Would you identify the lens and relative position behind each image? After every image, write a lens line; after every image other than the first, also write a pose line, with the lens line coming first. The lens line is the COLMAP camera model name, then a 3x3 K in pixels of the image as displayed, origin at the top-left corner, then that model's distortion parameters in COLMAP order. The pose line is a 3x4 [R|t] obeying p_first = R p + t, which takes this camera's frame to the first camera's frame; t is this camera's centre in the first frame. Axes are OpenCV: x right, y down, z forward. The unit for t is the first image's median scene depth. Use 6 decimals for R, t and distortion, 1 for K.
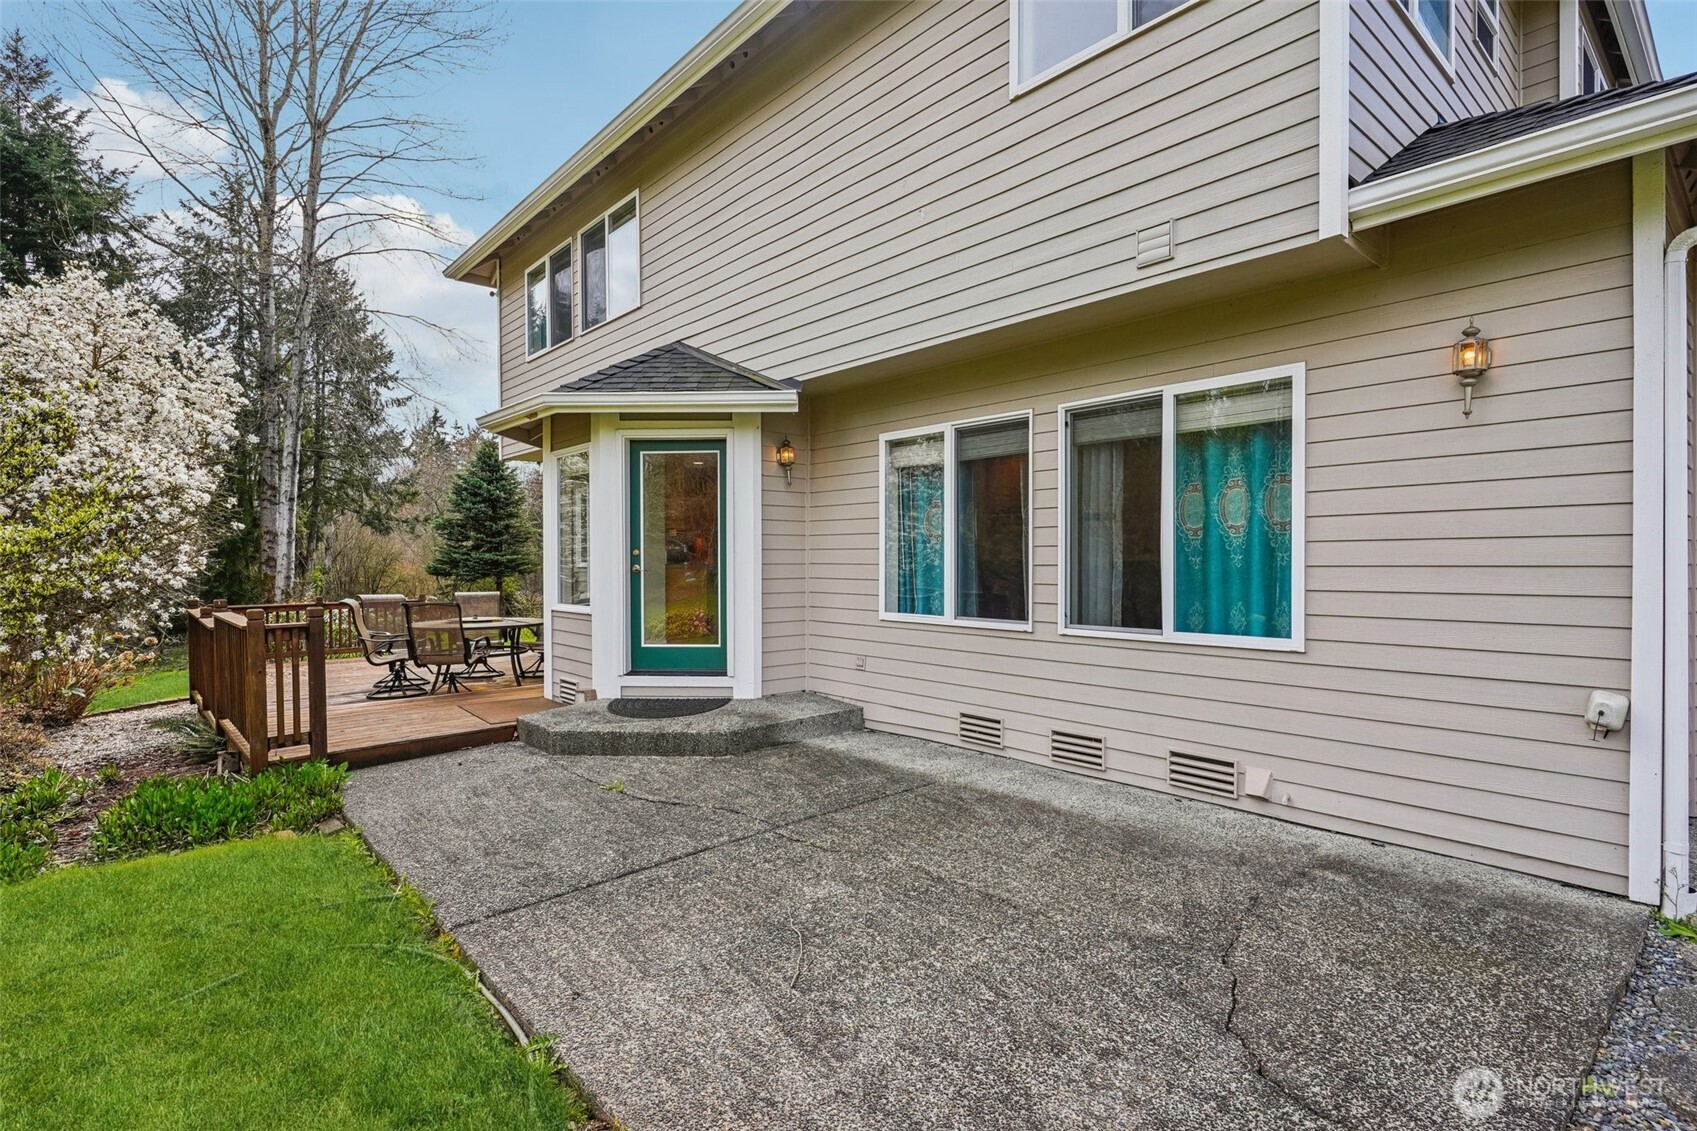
lens RADIAL K [[826.5, 0, 848.5], [0, 826.5, 560.9], [0, 0, 1]] dist [0.001783, 0.000165]
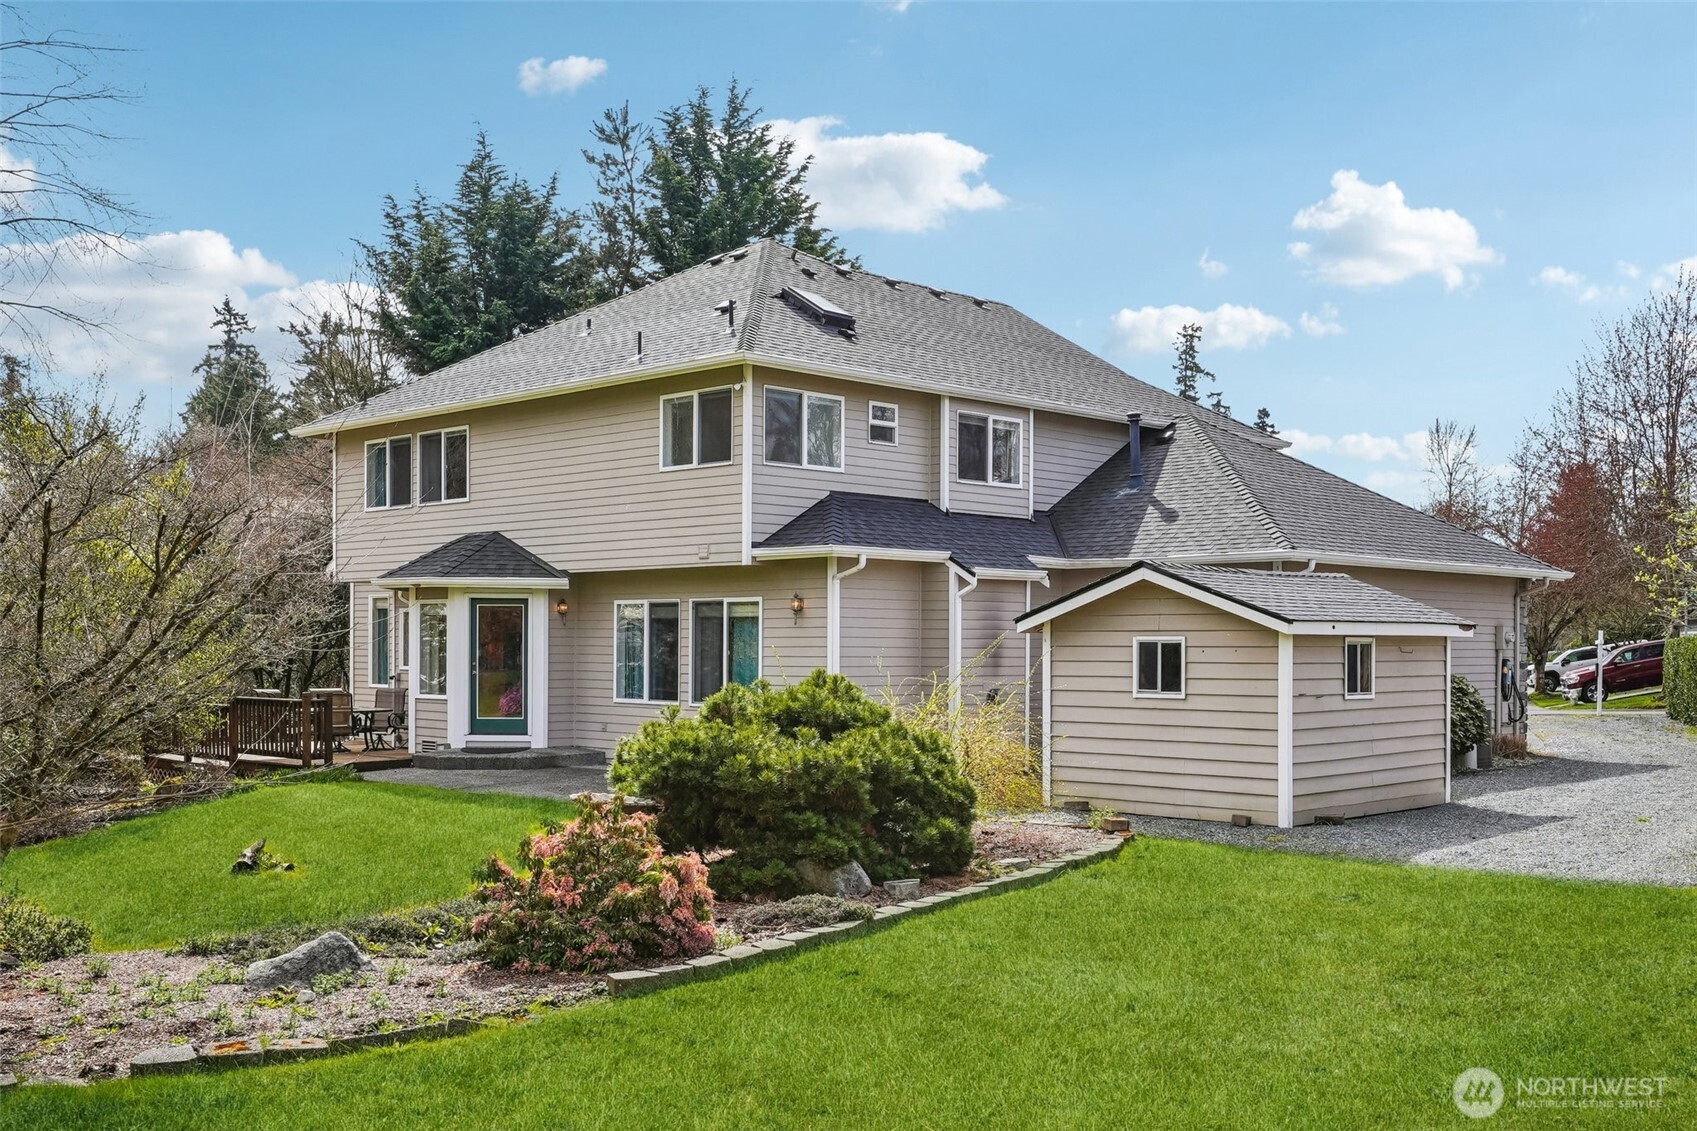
lens RADIAL K [[1782.2, 0, 846.1], [0, 1782.2, 579.9], [0, 0, 1]] dist [-0.000327, 0.000000]
pose [[0.997403, 0.008886, 0.071469, 0.279950], [-0.006376, 0.999358, -0.035266, -0.065625], [-0.071736, 0.034719, 0.996819, -3.108991]]
